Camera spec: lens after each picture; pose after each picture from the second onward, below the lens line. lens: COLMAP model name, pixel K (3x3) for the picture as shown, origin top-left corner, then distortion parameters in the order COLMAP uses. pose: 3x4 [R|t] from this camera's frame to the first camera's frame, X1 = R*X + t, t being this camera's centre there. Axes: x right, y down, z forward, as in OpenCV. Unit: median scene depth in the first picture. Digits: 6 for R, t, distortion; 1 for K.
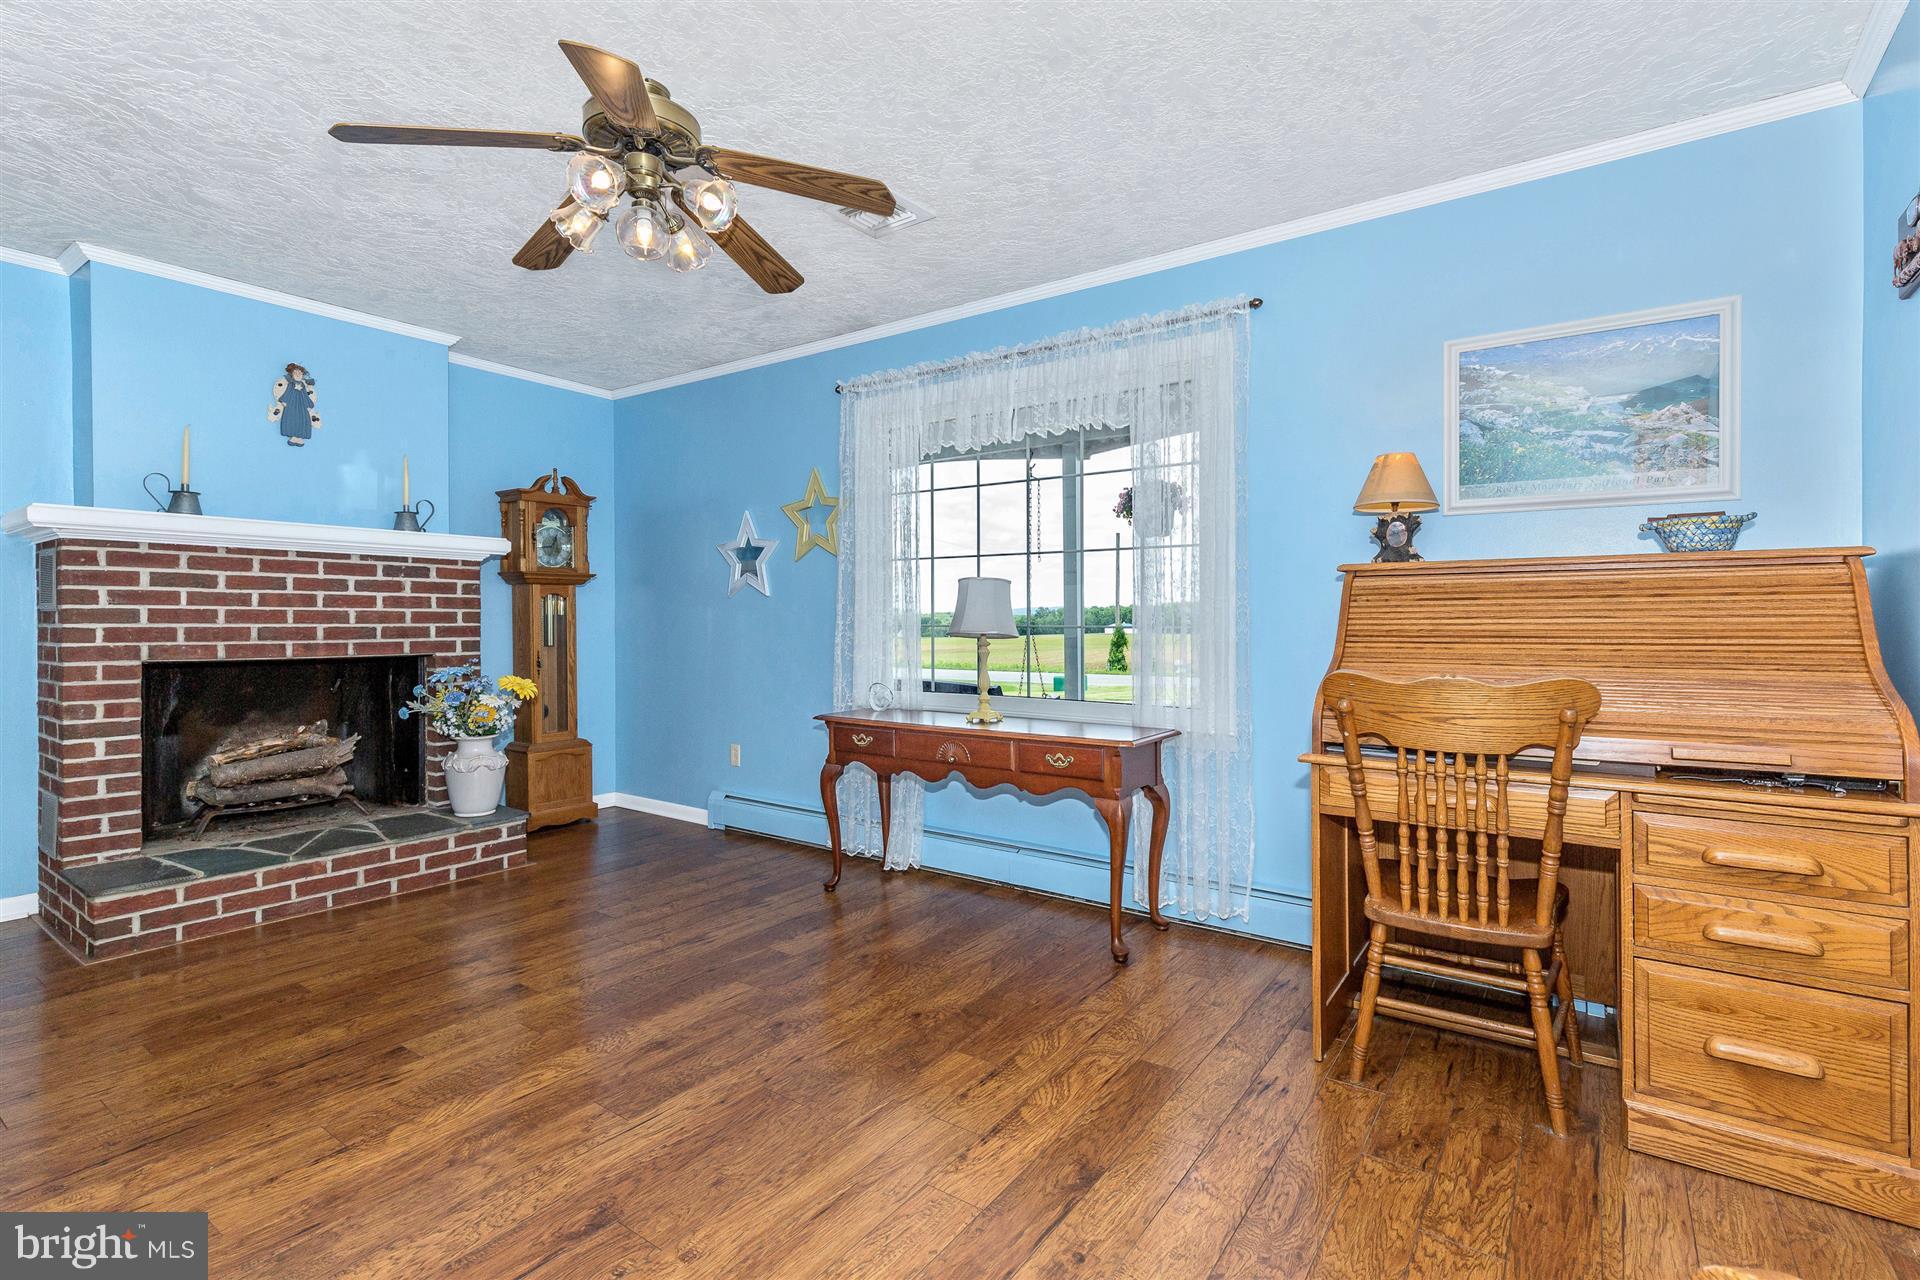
lens RADIAL K [[910.1, 0, 963.8], [0, 910.1, 630.0], [0, 0, 1]] dist [-0.001392, -0.000505]
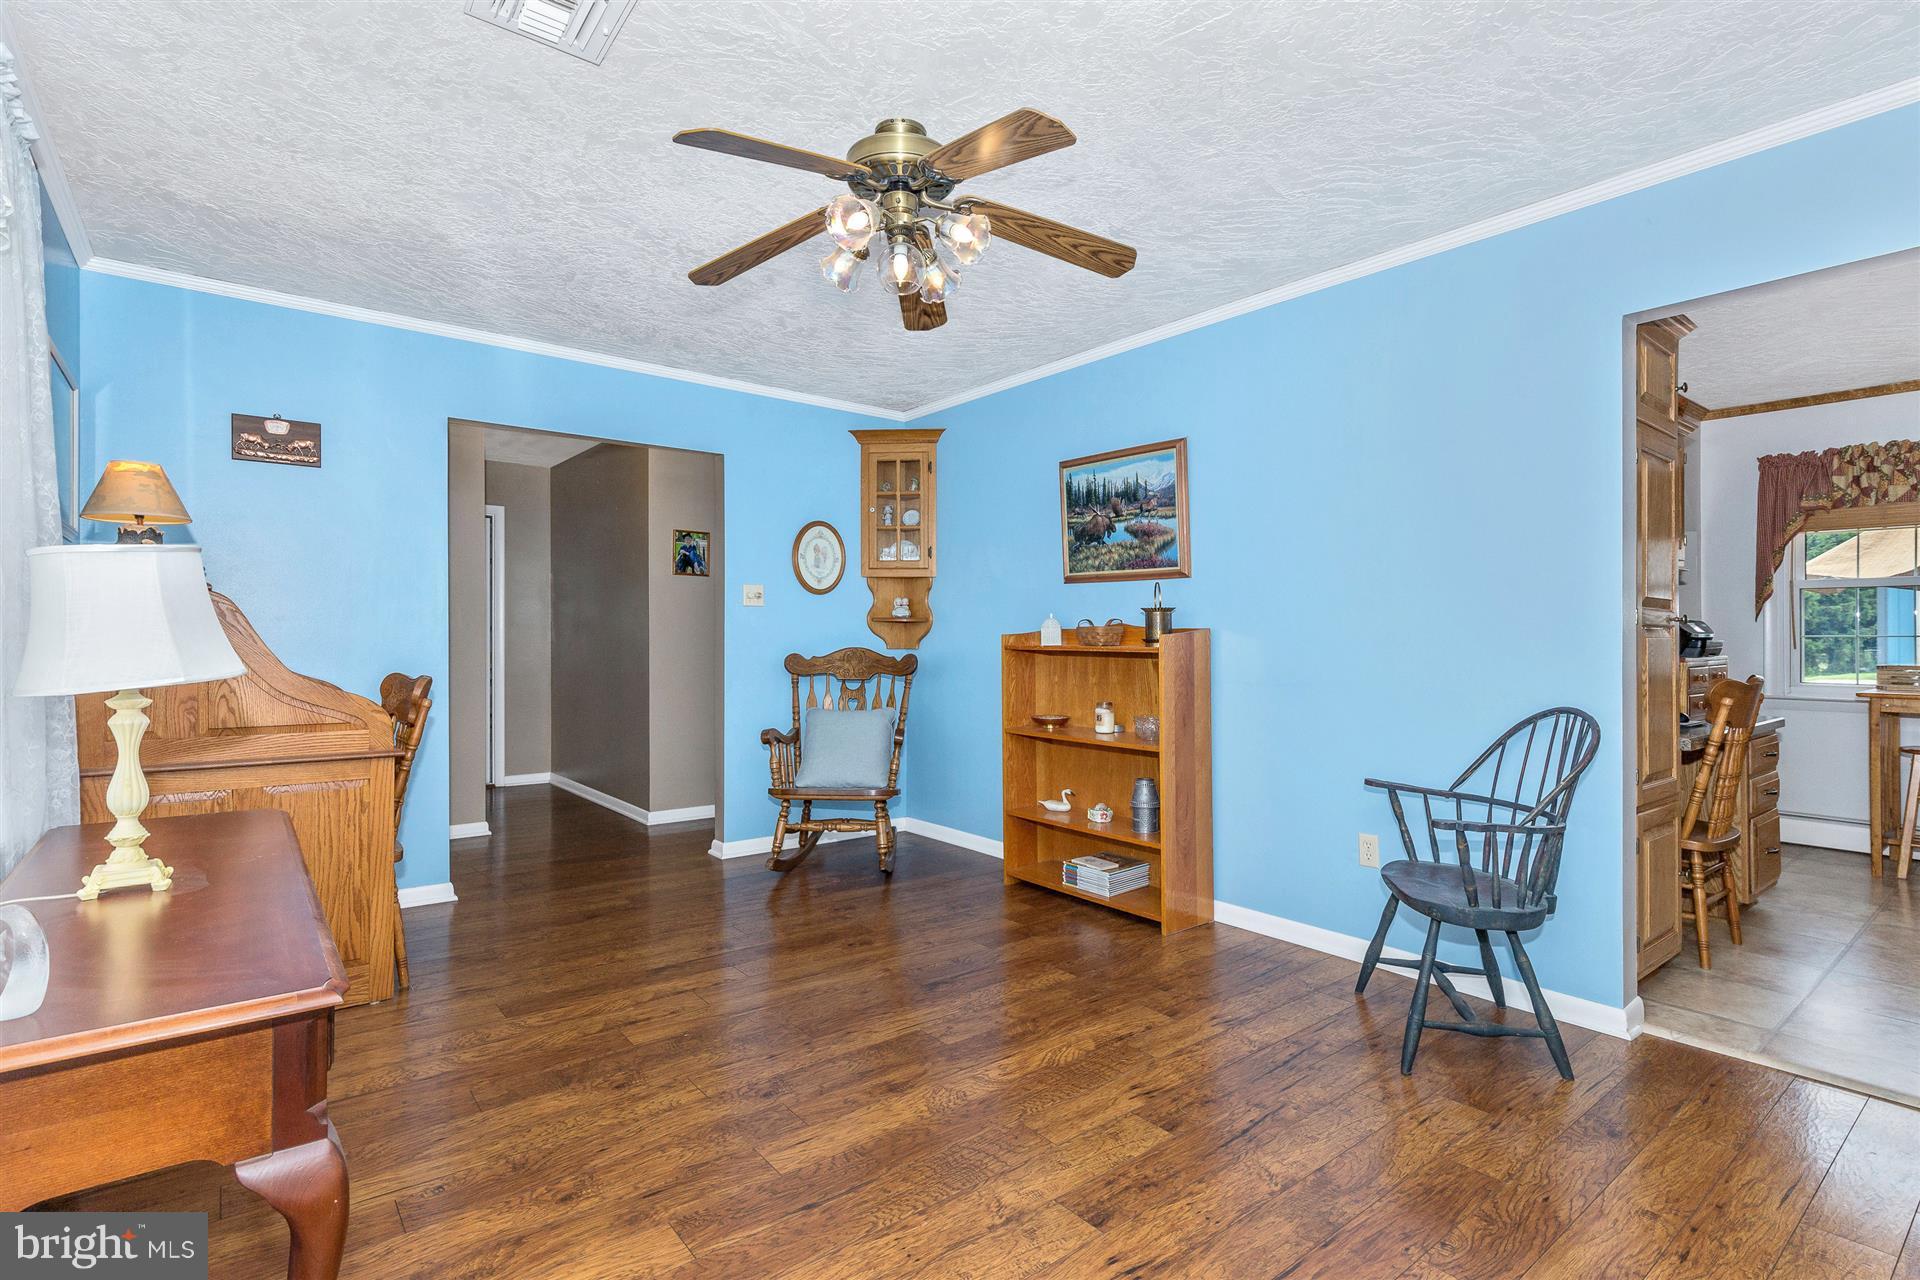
lens RADIAL K [[932.9, 0, 957.9], [0, 932.9, 633.0], [0, 0, 1]] dist [-0.000167, -0.000011]
pose [[-0.960876, -0.005999, 0.276915, -0.686561], [-0.004238, 0.999967, 0.006957, -0.031057], [-0.276948, 0.005511, -0.960869, 1.975123]]
